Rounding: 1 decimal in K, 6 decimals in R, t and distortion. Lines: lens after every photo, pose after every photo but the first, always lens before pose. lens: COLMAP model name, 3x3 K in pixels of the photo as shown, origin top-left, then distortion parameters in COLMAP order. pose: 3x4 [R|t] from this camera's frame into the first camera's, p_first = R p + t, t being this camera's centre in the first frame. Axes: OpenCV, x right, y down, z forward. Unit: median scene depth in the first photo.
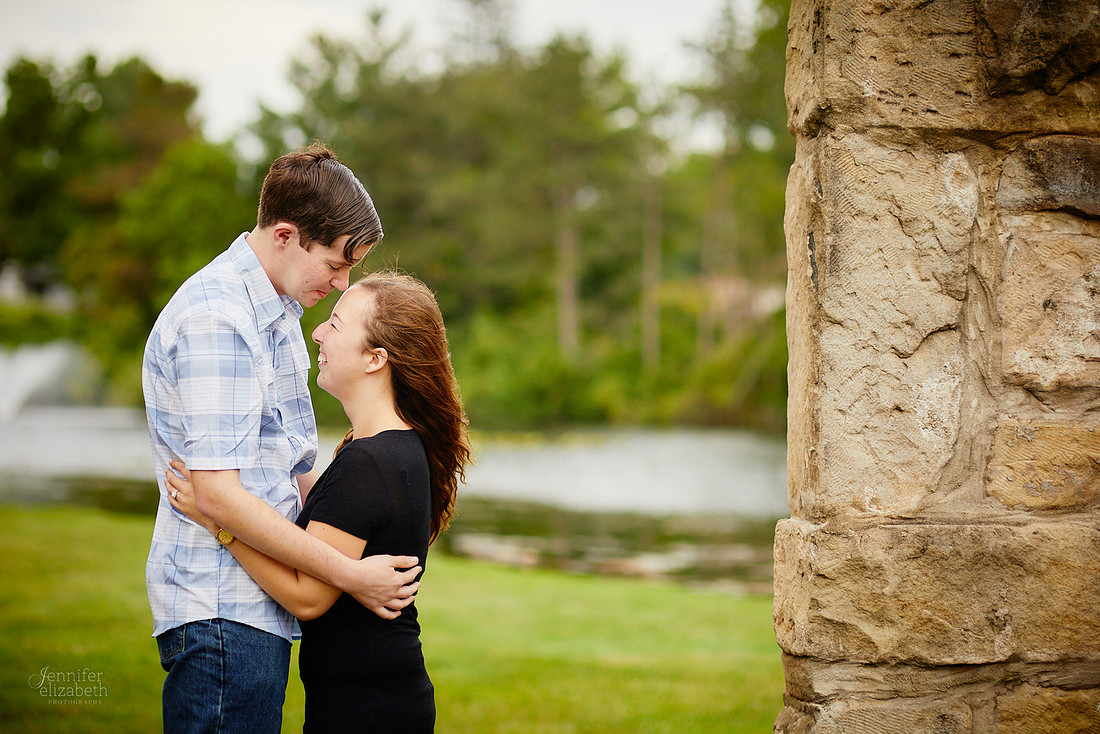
lens RADIAL K [[2822.8, 0, 549.6], [0, 2822.8, 375.1], [0, 0, 1]] dist [0.025891, 0.000000]
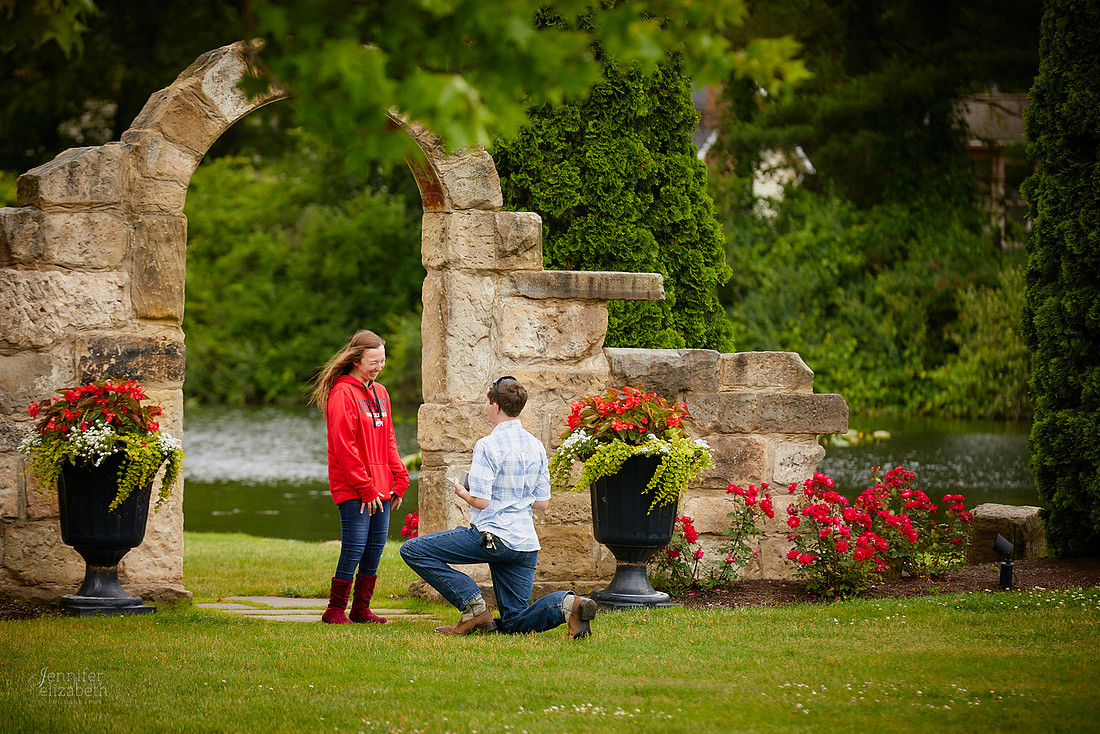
lens RADIAL K [[6337.3, 0, 547.7], [0, 6337.3, 369.7], [0, 0, 1]] dist [-0.049048, 0.000000]
pose [[0.931733, -0.009170, 0.363029, -2.173704], [0.002508, 0.999820, 0.018818, -0.105600], [-0.363136, -0.016622, 0.931588, -5.115262]]
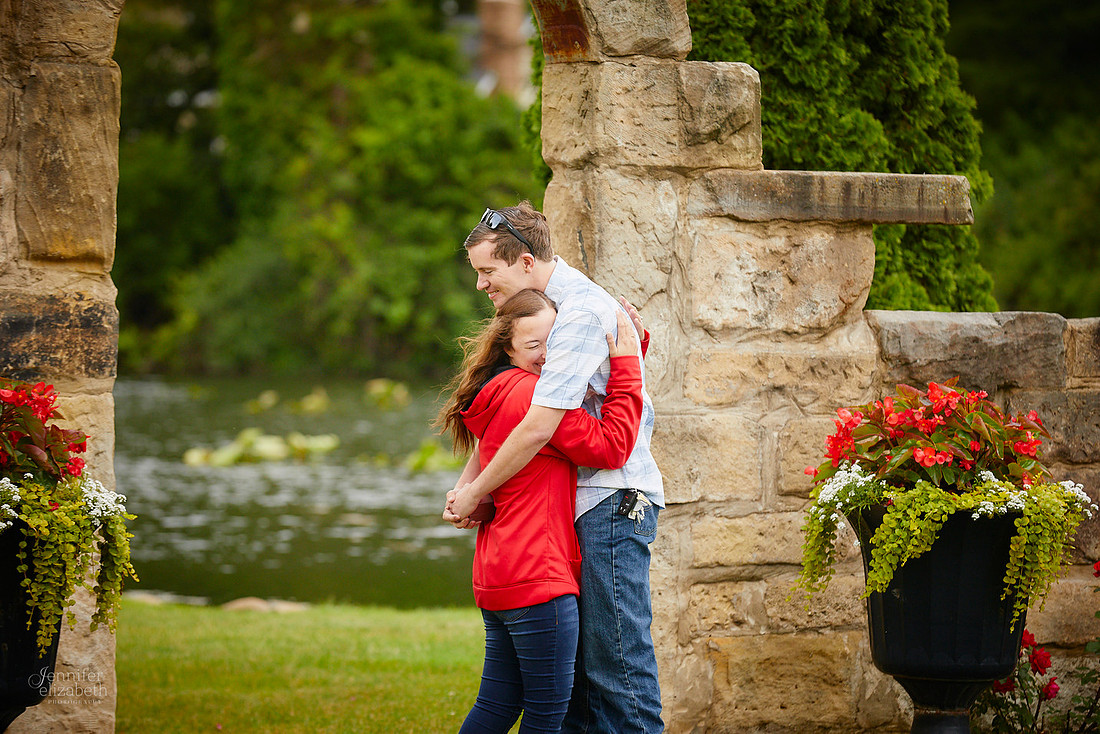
lens RADIAL K [[6337.3, 0, 605.5], [0, 6337.3, 327.8], [0, 0, 1]] dist [-0.049048, 0.000000]
pose [[0.910873, -0.013167, 0.412476, -1.352665], [0.005977, 0.999807, 0.018716, -0.063007], [-0.412643, -0.014583, 0.910776, -2.220046]]
